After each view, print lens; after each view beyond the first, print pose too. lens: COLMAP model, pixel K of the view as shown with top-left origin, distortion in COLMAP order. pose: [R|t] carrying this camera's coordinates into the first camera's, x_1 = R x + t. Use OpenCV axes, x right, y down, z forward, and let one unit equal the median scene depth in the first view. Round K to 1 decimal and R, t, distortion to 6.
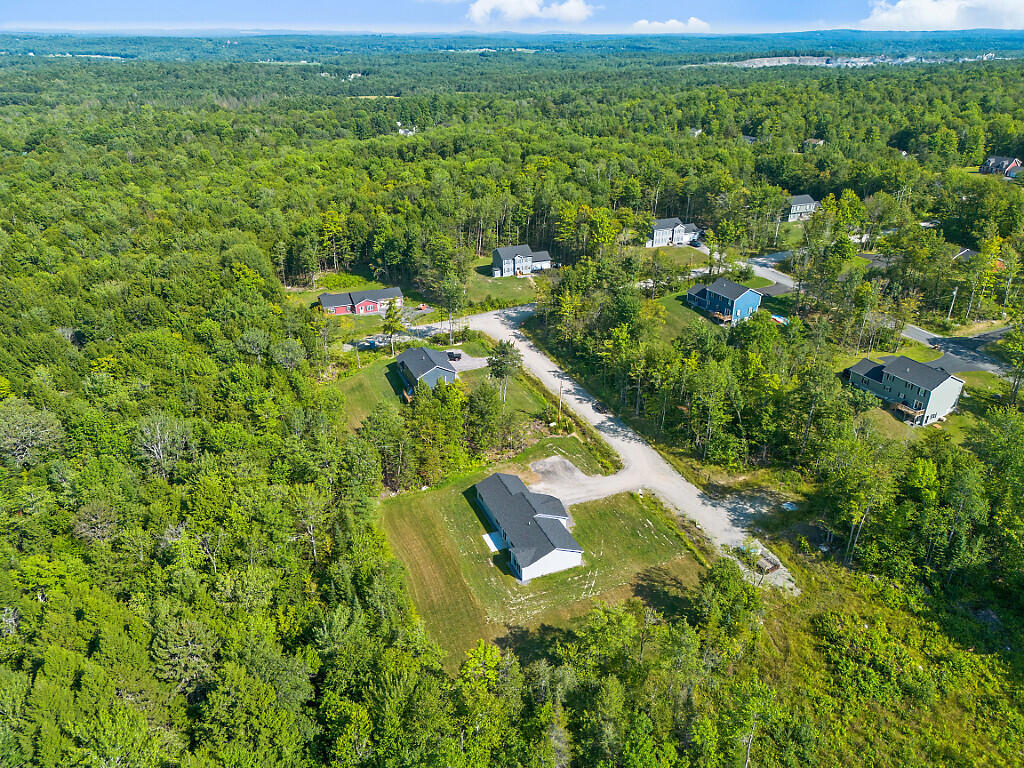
lens RADIAL K [[720.1, 0, 504.6], [0, 720.1, 400.4], [0, 0, 1]] dist [0.048972, -0.039044]
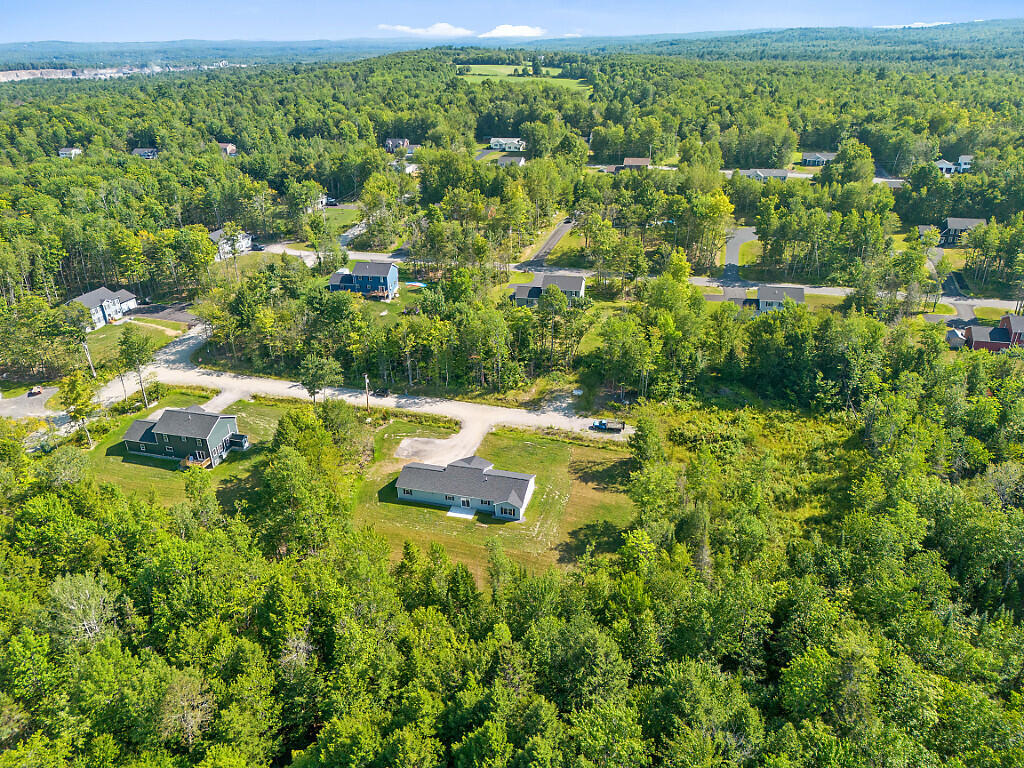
lens RADIAL K [[720.1, 0, 504.4], [0, 720.1, 408.4], [0, 0, 1]] dist [0.048972, -0.039044]
pose [[0.613514, -0.366429, 0.699521, -0.393022], [0.368889, 0.916219, 0.156407, -0.052297], [-0.698227, 0.162088, 0.697285, 0.110430]]
